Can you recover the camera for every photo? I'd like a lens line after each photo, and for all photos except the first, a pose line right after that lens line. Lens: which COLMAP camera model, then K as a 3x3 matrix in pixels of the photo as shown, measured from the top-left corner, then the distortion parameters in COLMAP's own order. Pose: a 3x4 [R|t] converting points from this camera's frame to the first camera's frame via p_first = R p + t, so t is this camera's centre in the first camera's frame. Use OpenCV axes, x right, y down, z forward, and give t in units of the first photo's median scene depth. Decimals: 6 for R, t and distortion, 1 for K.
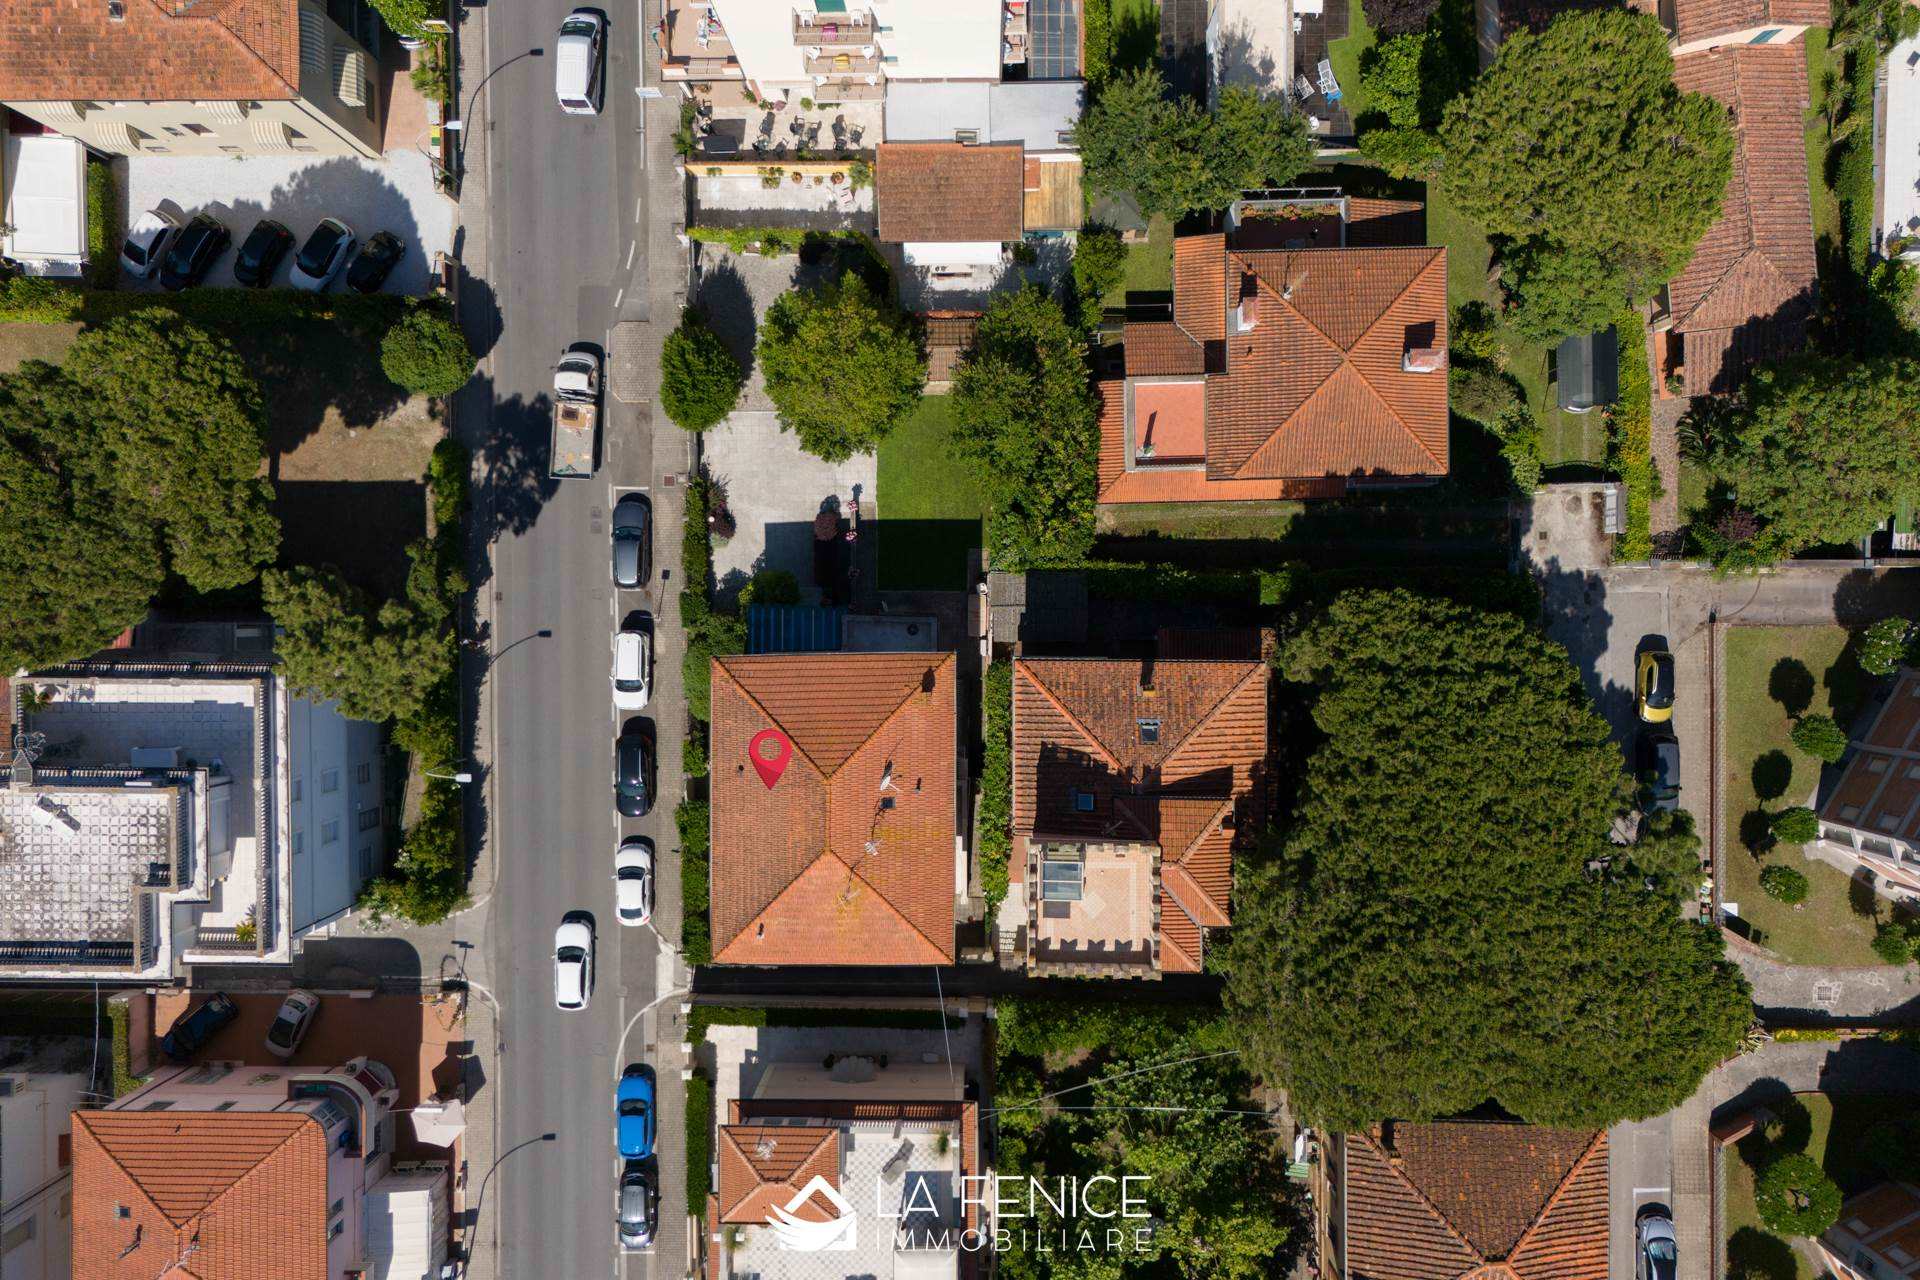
lens RADIAL K [[1409.4, 0, 975.0], [0, 1409.4, 639.0], [0, 0, 1]] dist [0.064444, -0.059206]
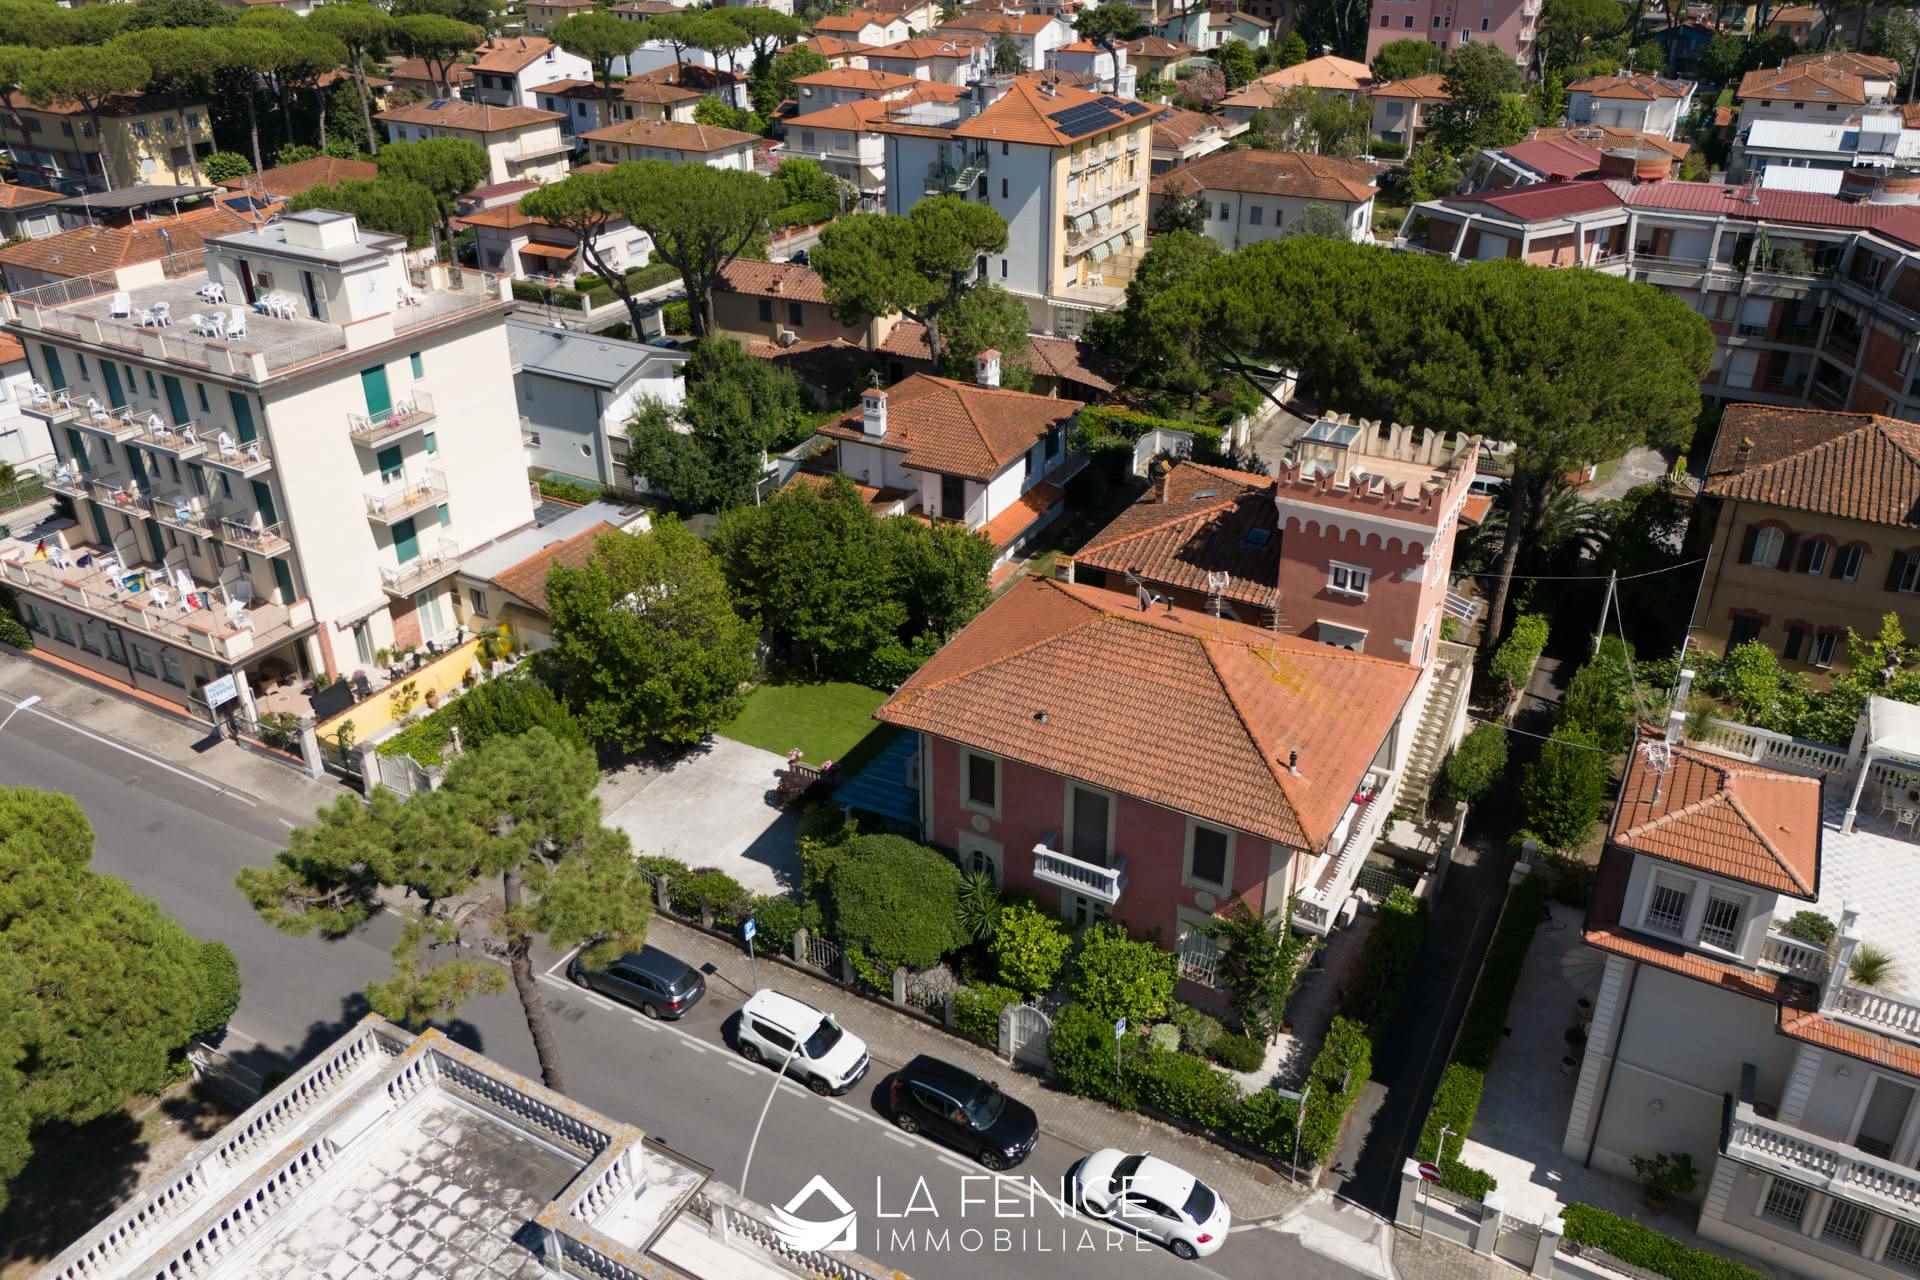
lens RADIAL K [[1409.4, 0, 971.3], [0, 1409.4, 562.4], [0, 0, 1]] dist [0.064444, -0.059206]
pose [[0.486262, -0.380045, 0.786838, -0.587188], [0.873713, 0.197869, -0.444379, 0.299248], [0.013193, 0.903556, 0.428267, 0.570757]]
